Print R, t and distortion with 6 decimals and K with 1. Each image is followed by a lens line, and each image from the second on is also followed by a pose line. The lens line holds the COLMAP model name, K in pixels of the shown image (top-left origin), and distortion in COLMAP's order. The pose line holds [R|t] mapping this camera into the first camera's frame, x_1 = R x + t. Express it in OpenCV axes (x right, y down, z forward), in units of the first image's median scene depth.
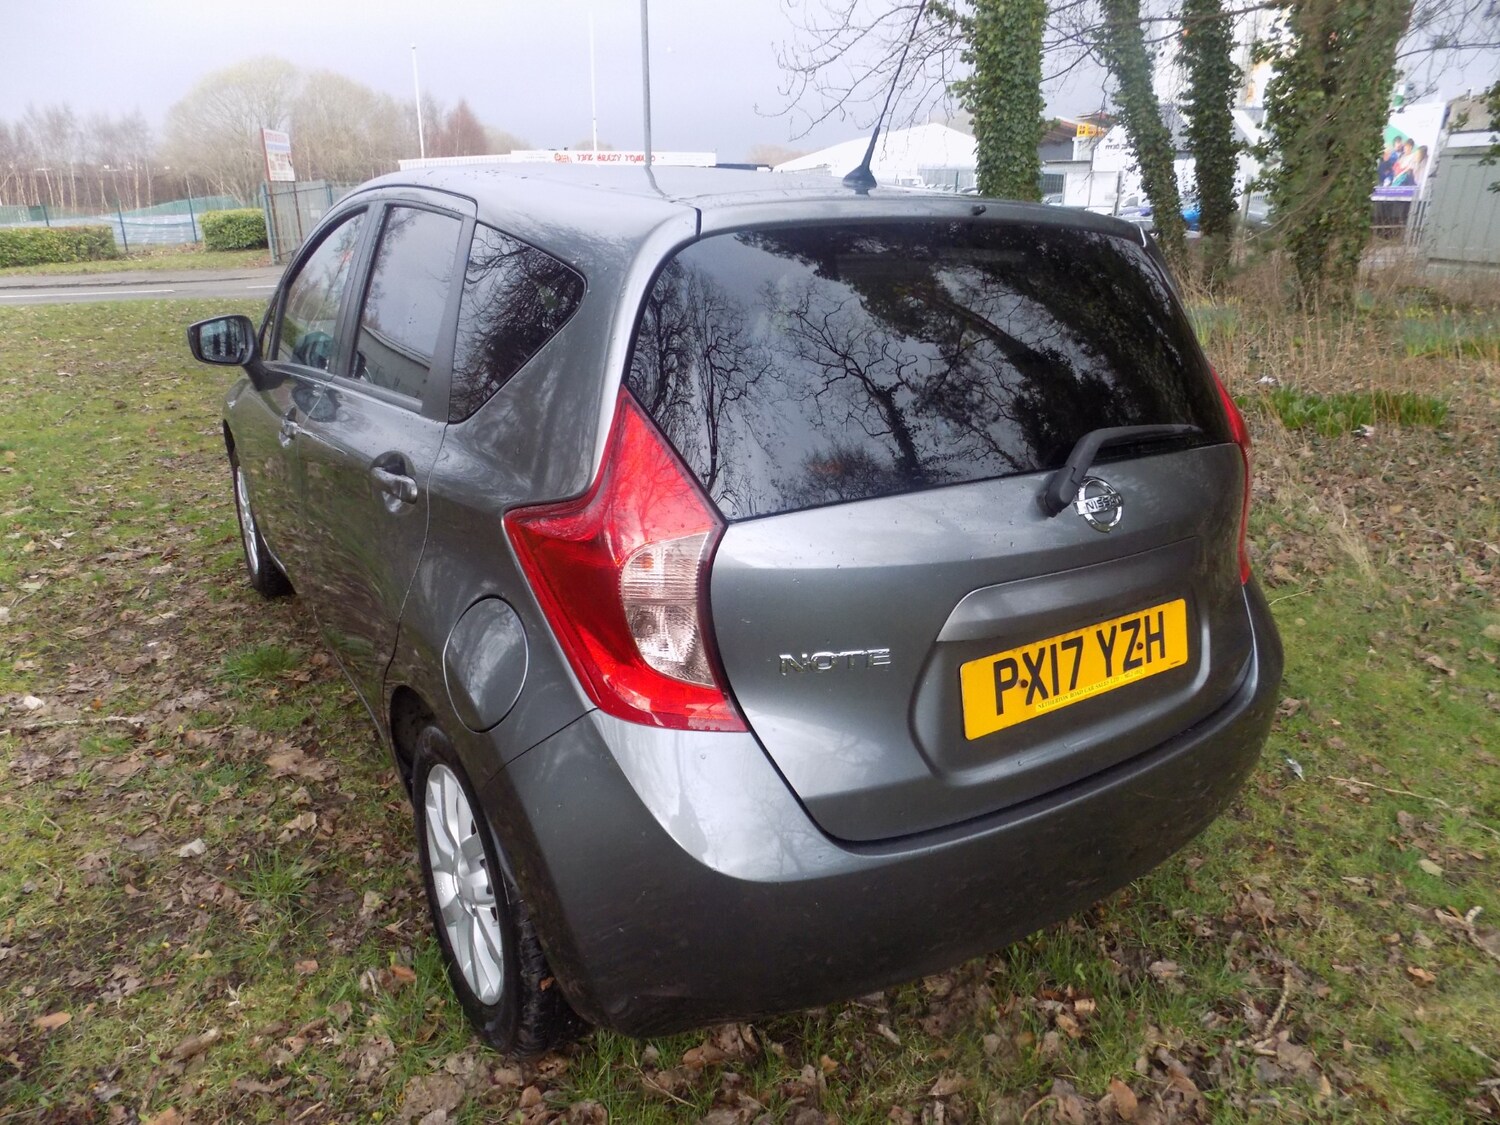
lens RADIAL K [[1017.8, 0, 752.2], [0, 1017.8, 560.0], [0, 0, 1]] dist [-0.070335, 0.071416]
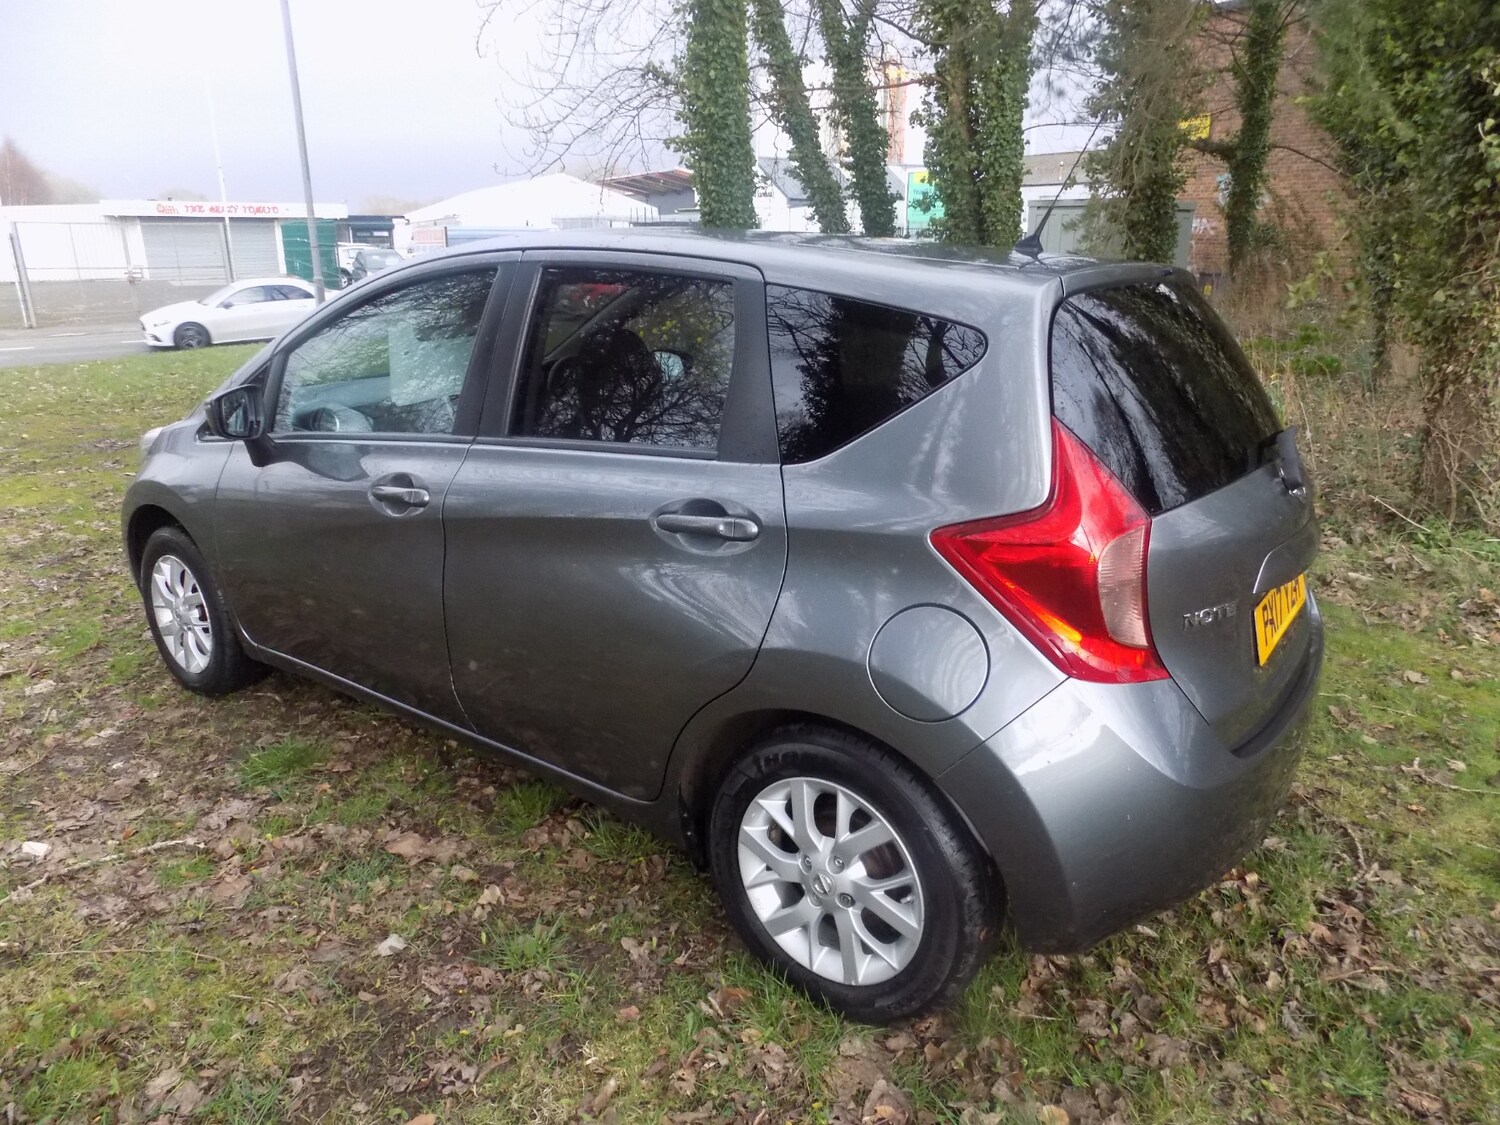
lens RADIAL K [[1020.3, 0, 750.7], [0, 1020.3, 561.5], [0, 0, 1]] dist [-0.078593, 0.077478]
pose [[0.938266, -0.110832, 0.327678, -0.456414], [0.124349, 0.992026, -0.020520, -0.007628], [-0.322791, 0.060000, 0.944567, -0.020501]]
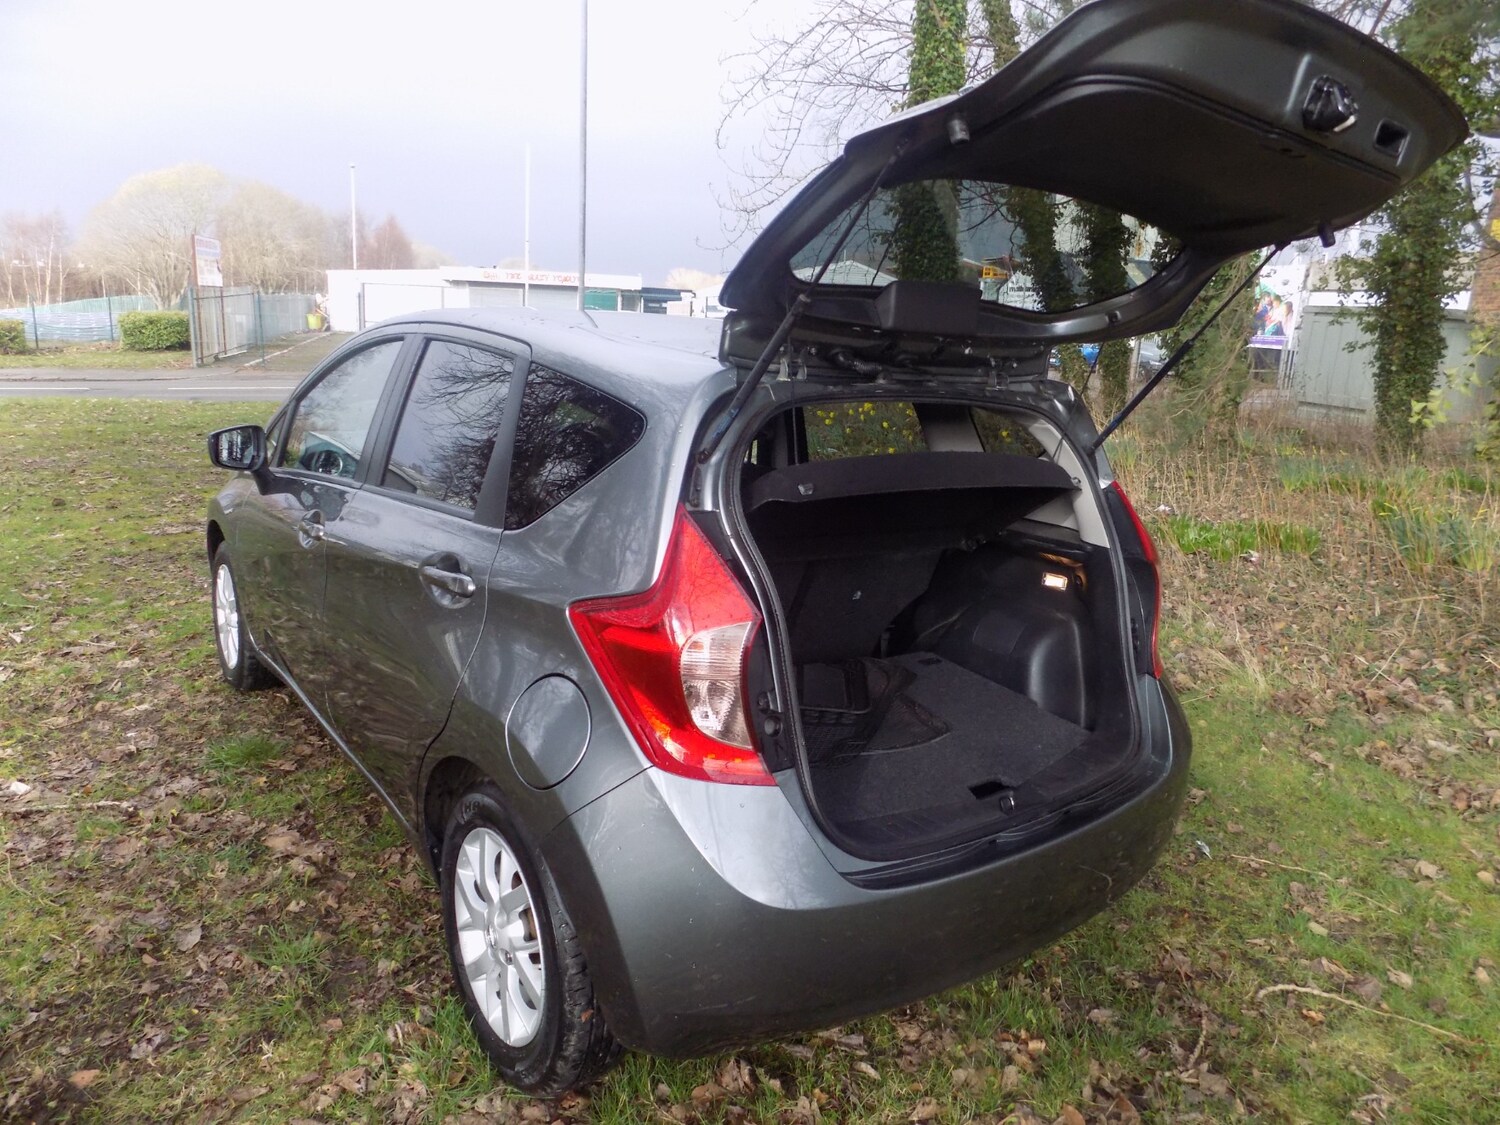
lens RADIAL K [[1020.3, 0, 750.7], [0, 1020.3, 561.5], [0, 0, 1]] dist [-0.078593, 0.077478]
pose [[0.996265, 0.022313, 0.083413, -0.072484], [-0.012882, 0.993632, -0.111934, 0.019188], [-0.085380, 0.110441, 0.990209, -0.120353]]
